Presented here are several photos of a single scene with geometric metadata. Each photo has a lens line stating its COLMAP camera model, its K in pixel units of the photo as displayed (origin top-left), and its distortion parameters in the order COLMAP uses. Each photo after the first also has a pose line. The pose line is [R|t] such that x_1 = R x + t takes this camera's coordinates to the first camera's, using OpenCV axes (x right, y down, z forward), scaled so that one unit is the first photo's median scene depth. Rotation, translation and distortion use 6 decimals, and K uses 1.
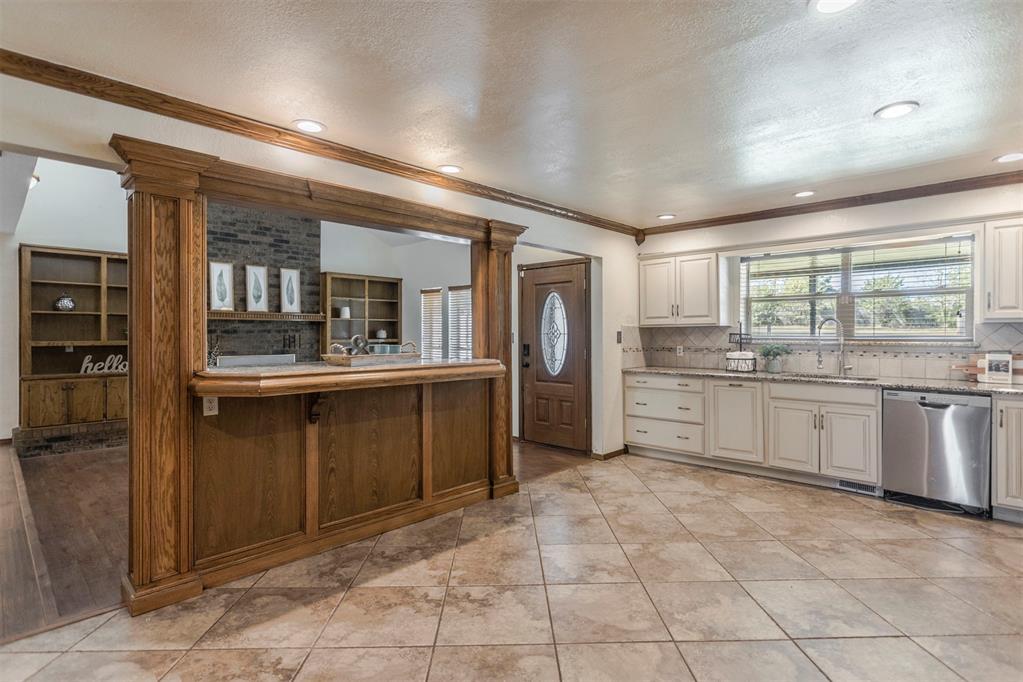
lens RADIAL K [[501.6, 0, 520.6], [0, 501.6, 336.3], [0, 0, 1]] dist [-0.004729, 0.003299]
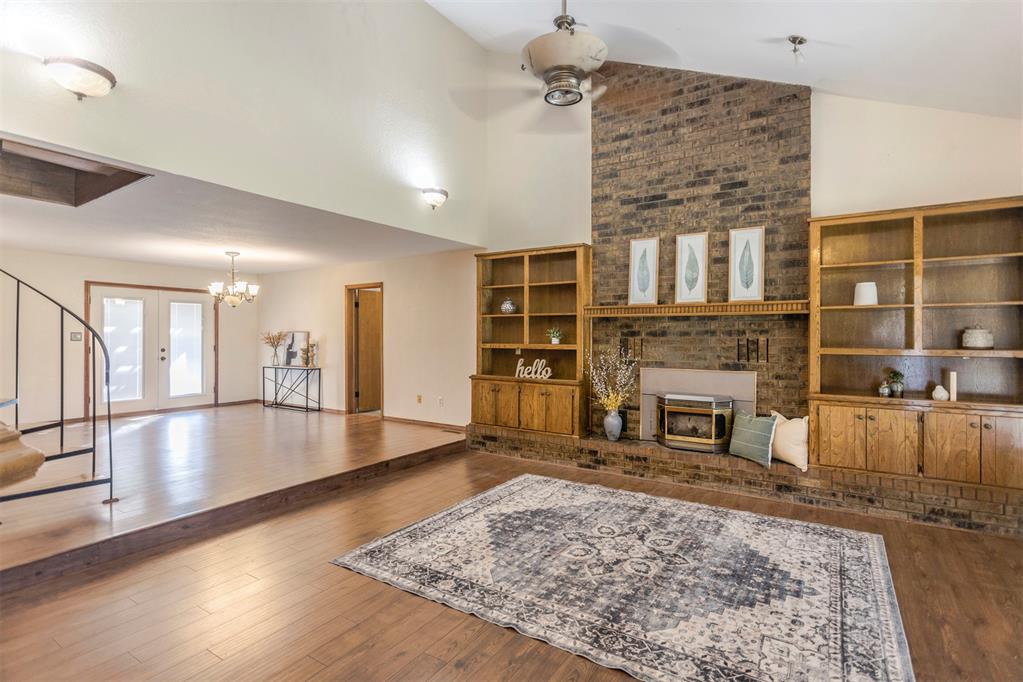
lens RADIAL K [[501.6, 0, 516.8], [0, 501.6, 338.4], [0, 0, 1]] dist [-0.004729, 0.003299]
pose [[0.187852, 0.004052, -0.982189, 0.119181], [-0.006912, 0.999972, 0.002803, -0.004846], [0.982173, 0.006262, 0.187875, 1.005932]]
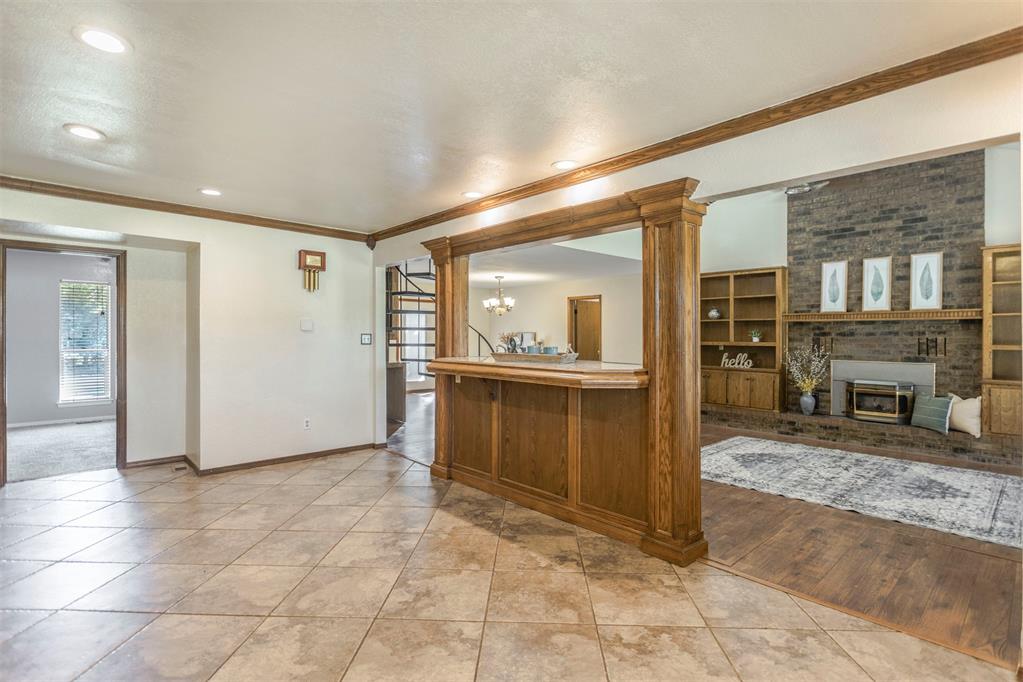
lens RADIAL K [[501.6, 0, 516.0], [0, 501.6, 337.0], [0, 0, 1]] dist [-0.004729, 0.003299]
pose [[-0.060427, 0.003095, -0.998168, 0.571028], [-0.006963, 0.999970, 0.003522, -0.004673], [0.998148, 0.007163, -0.060403, 0.669939]]
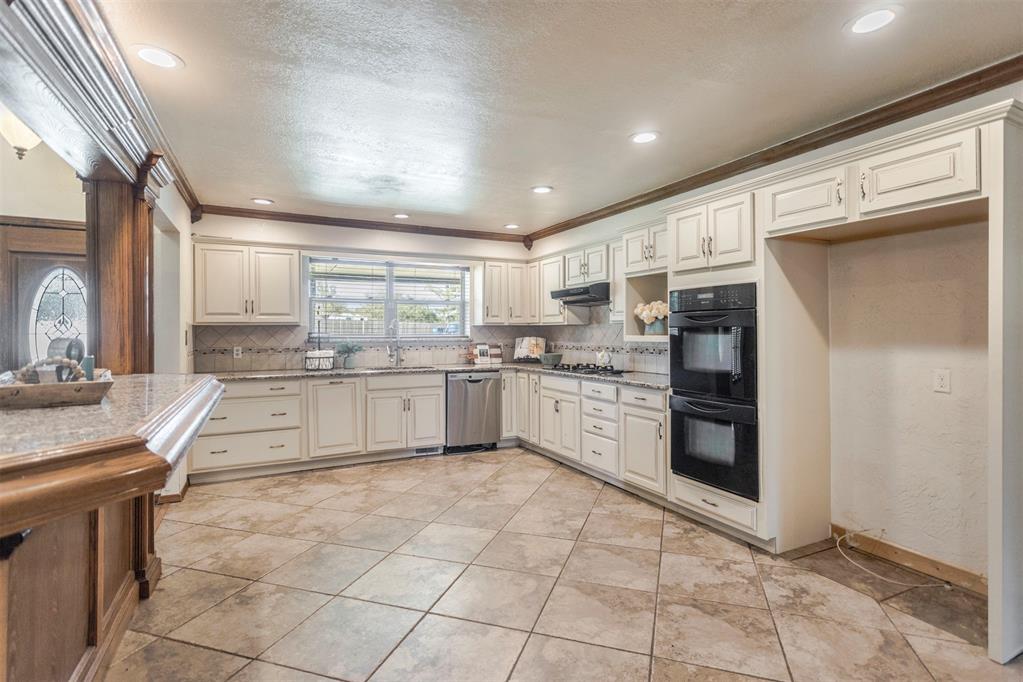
lens RADIAL K [[501.6, 0, 507.0], [0, 501.6, 331.8], [0, 0, 1]] dist [-0.004729, 0.003299]
pose [[0.352695, -0.000062, 0.935738, -0.379624], [0.007827, 0.999965, -0.002884, -0.001175], [-0.935705, 0.008341, 0.352684, 0.280985]]
